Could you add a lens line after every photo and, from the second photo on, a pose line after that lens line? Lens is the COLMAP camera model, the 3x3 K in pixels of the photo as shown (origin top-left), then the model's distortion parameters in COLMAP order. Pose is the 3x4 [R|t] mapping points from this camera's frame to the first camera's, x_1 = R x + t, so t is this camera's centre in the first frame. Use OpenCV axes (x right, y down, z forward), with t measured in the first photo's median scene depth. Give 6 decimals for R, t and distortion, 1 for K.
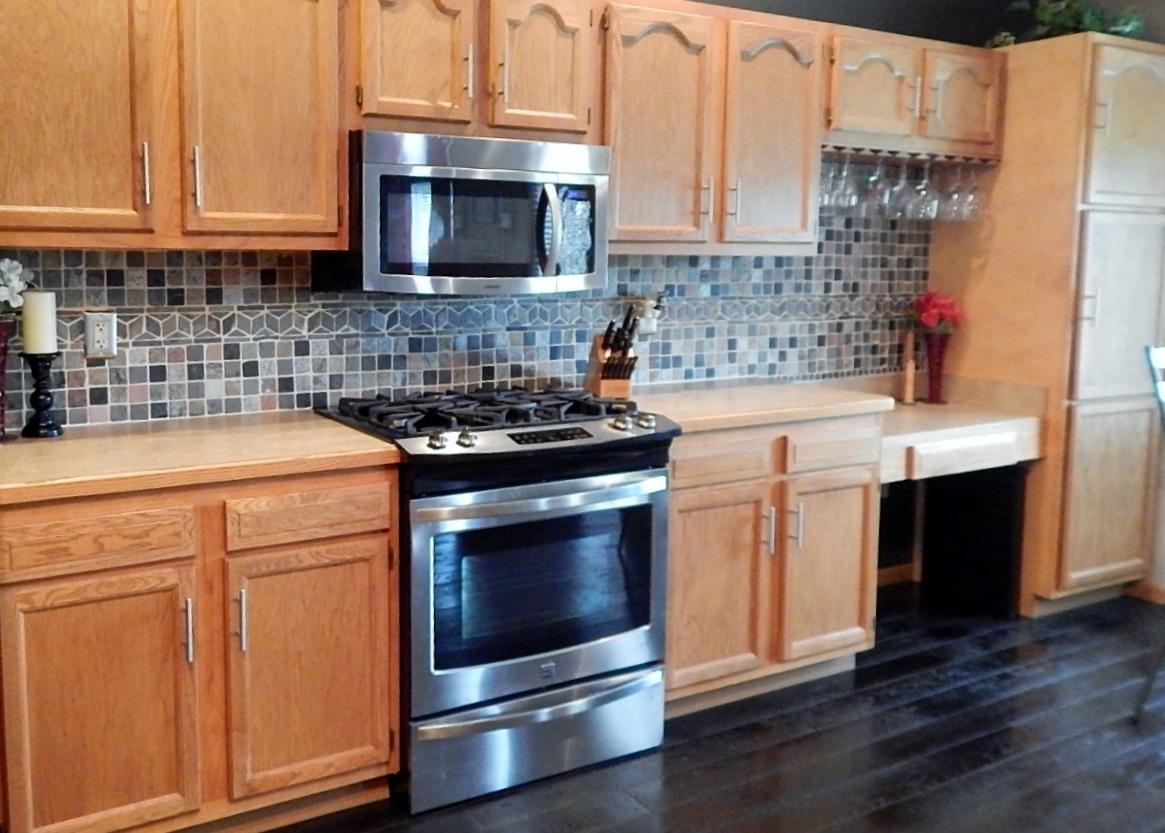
lens RADIAL K [[1056.4, 0, 487.9], [0, 1056.4, 357.3], [0, 0, 1]] dist [0.008741, -0.011141]
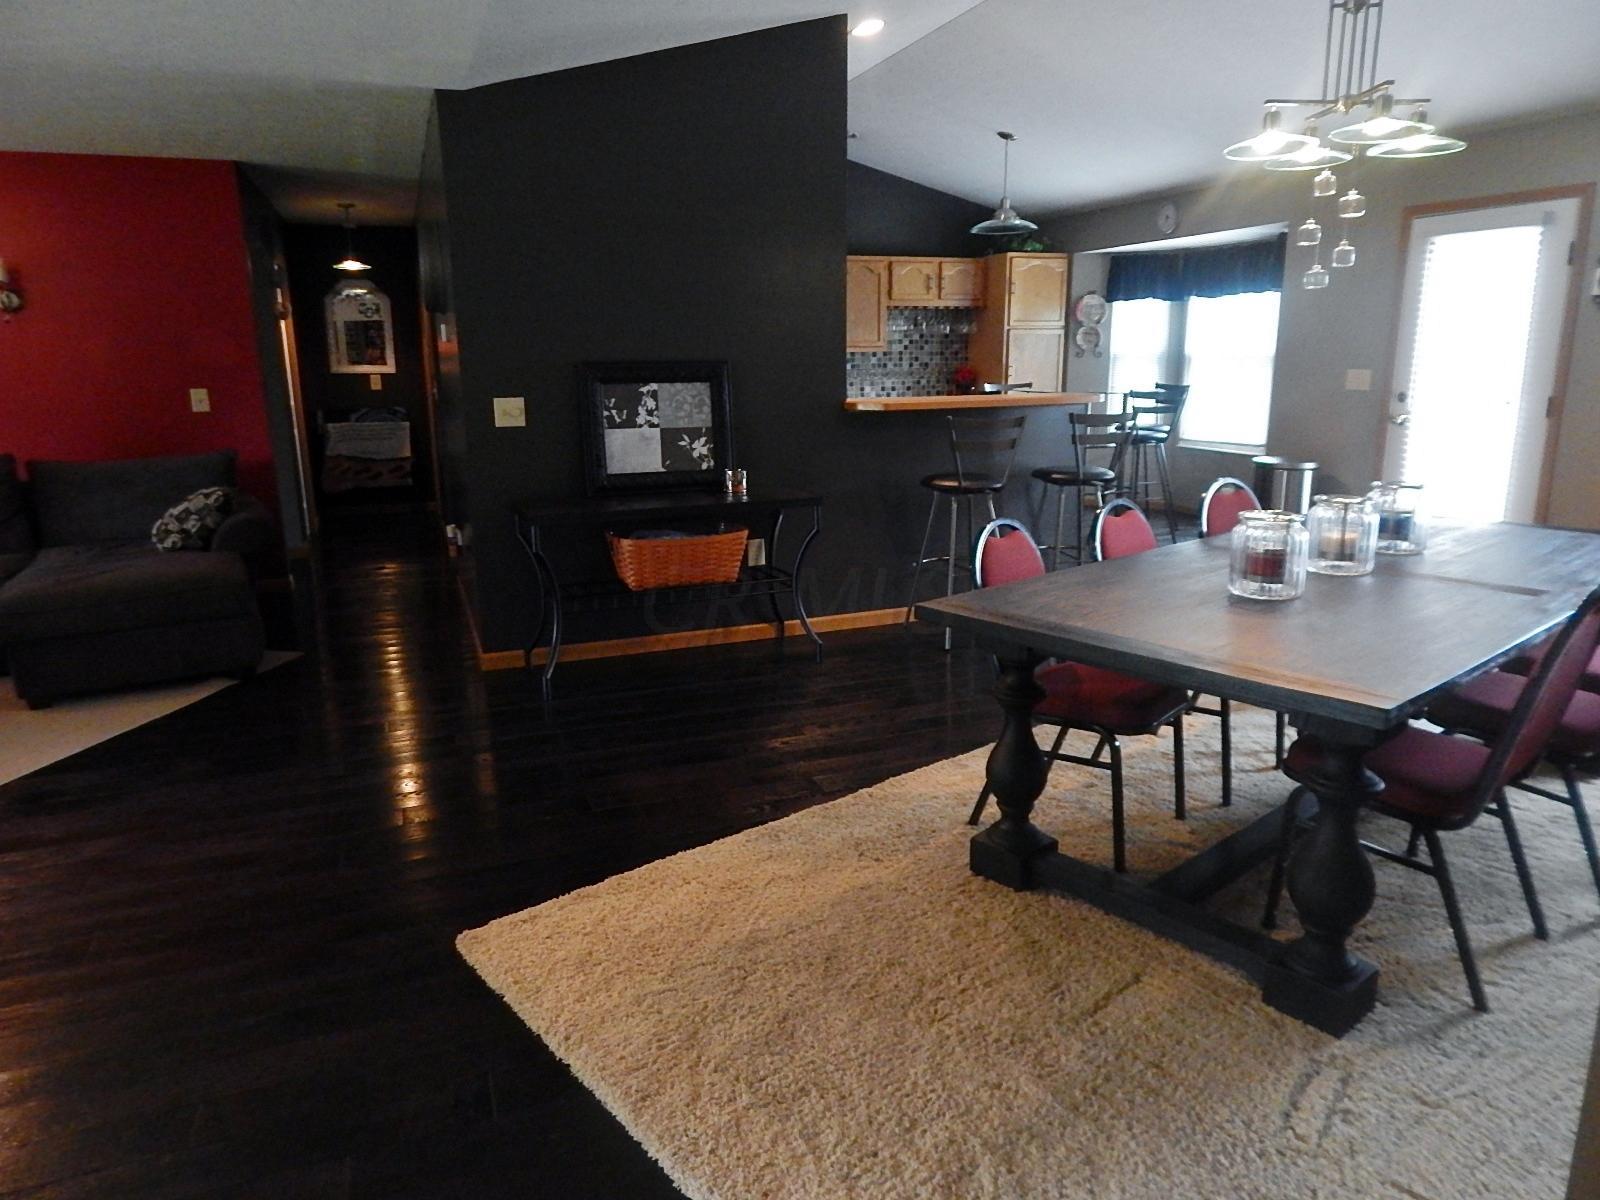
lens RADIAL K [[1060.6, 0, 786.6], [0, 1060.6, 593.9], [0, 0, 1]] dist [-0.000917, -0.001148]
pose [[0.985622, 0.017156, -0.168089, 0.520738], [0.004302, 0.991961, 0.126469, 0.158571], [0.168908, -0.125374, 0.977626, -1.601034]]
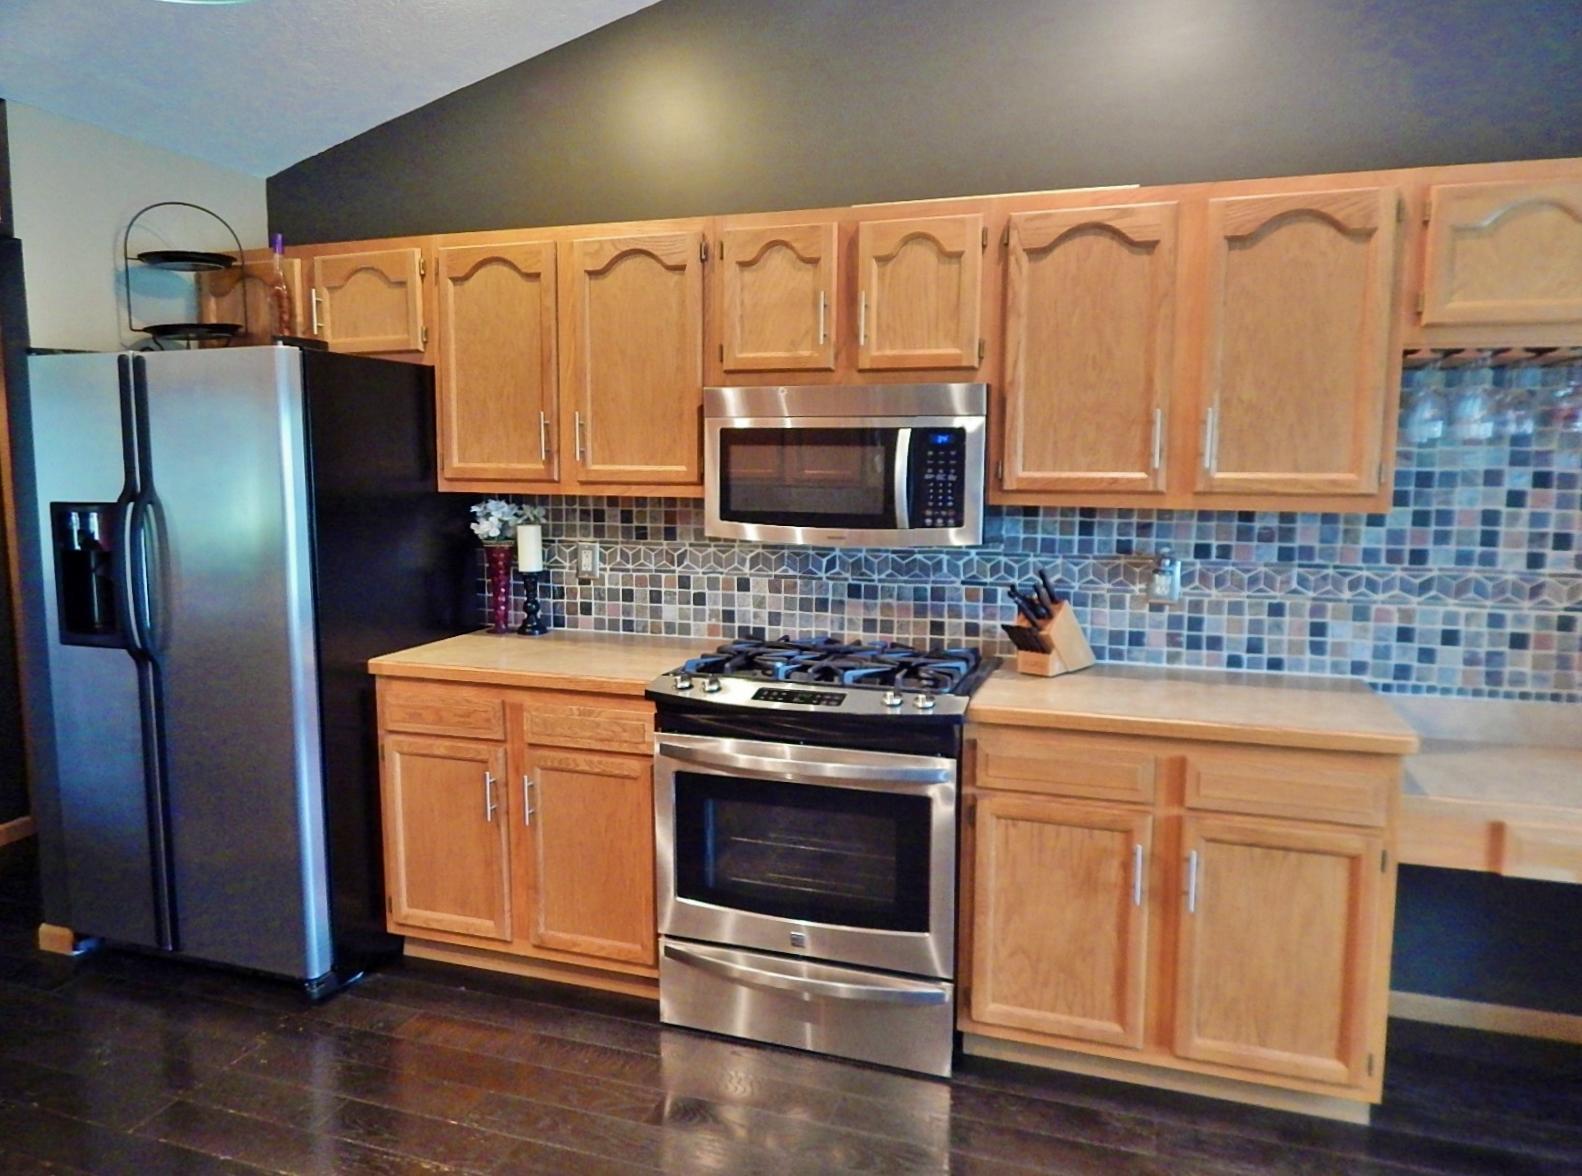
lens RADIAL K [[1062.7, 0, 787.3], [0, 1062.7, 578.2], [0, 0, 1]] dist [0.006458, -0.005406]
pose [[0.667276, 0.079498, -0.740556, 0.574828], [-0.075258, 0.996395, 0.039150, -0.053120], [0.740999, 0.029609, 0.670853, 0.258095]]
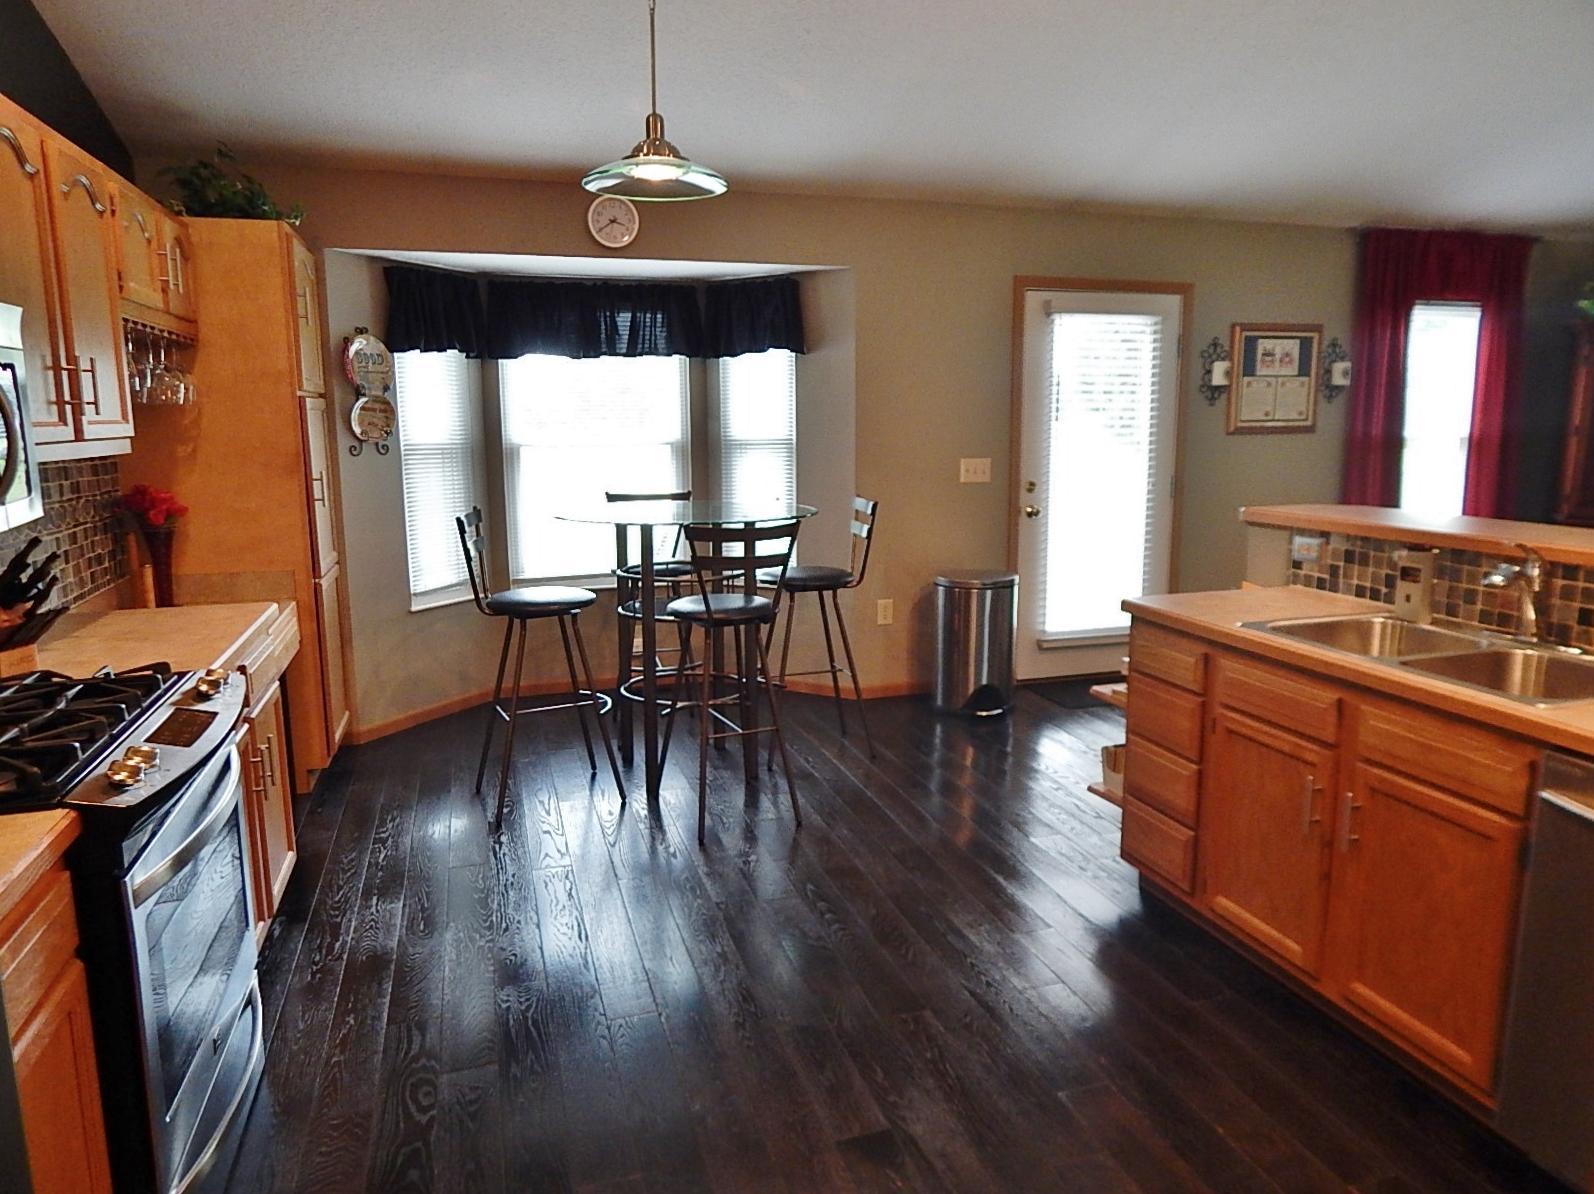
lens RADIAL K [[1047.8, 0, 800.1], [0, 1047.8, 586.4], [0, 0, 1]] dist [-0.000257, -0.000599]
pose [[0.207771, -0.169755, 0.963335, -0.385430], [0.107290, 0.982839, 0.150052, -0.061613], [-0.972276, 0.072180, 0.222419, 0.332347]]
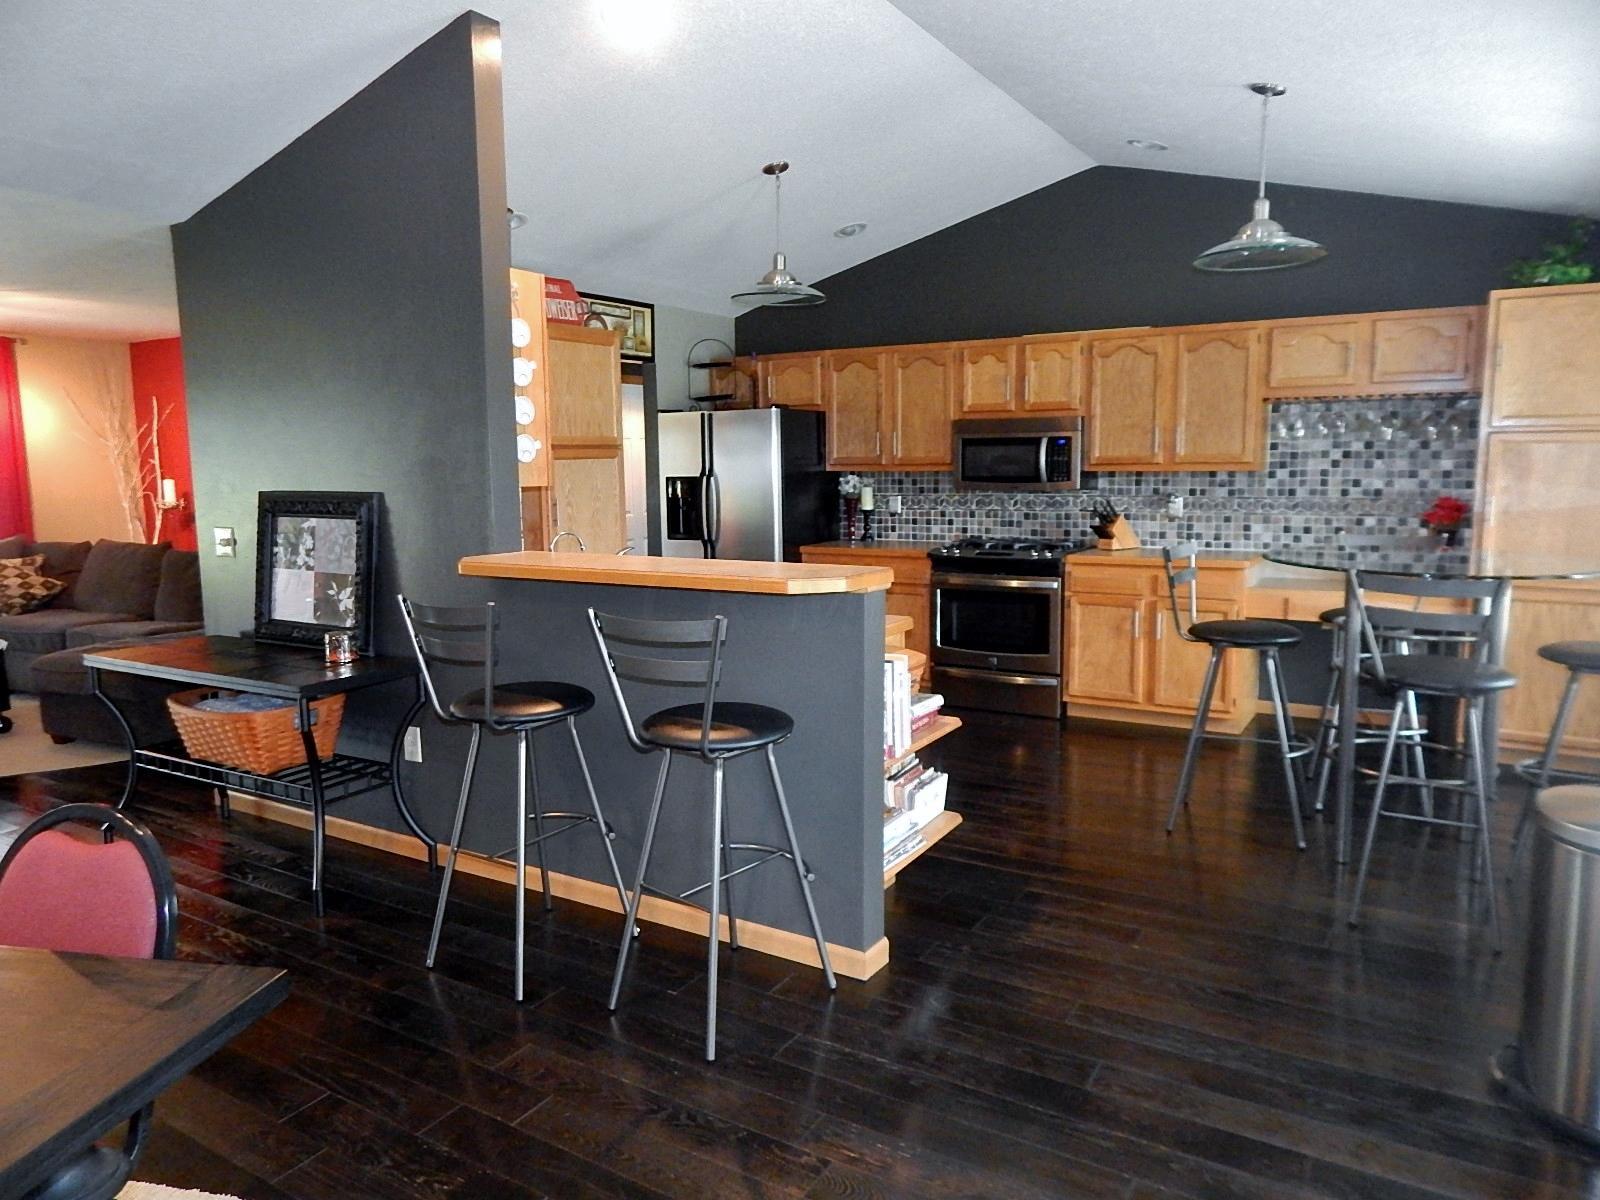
lens RADIAL K [[1060.6, 0, 786.6], [0, 1060.6, 593.9], [0, 0, 1]] dist [-0.000917, -0.001148]
pose [[0.479909, 0.097295, -0.871907, 1.376543], [-0.072065, 0.994845, 0.071348, 0.022984], [0.874354, 0.028593, 0.484446, -0.356935]]
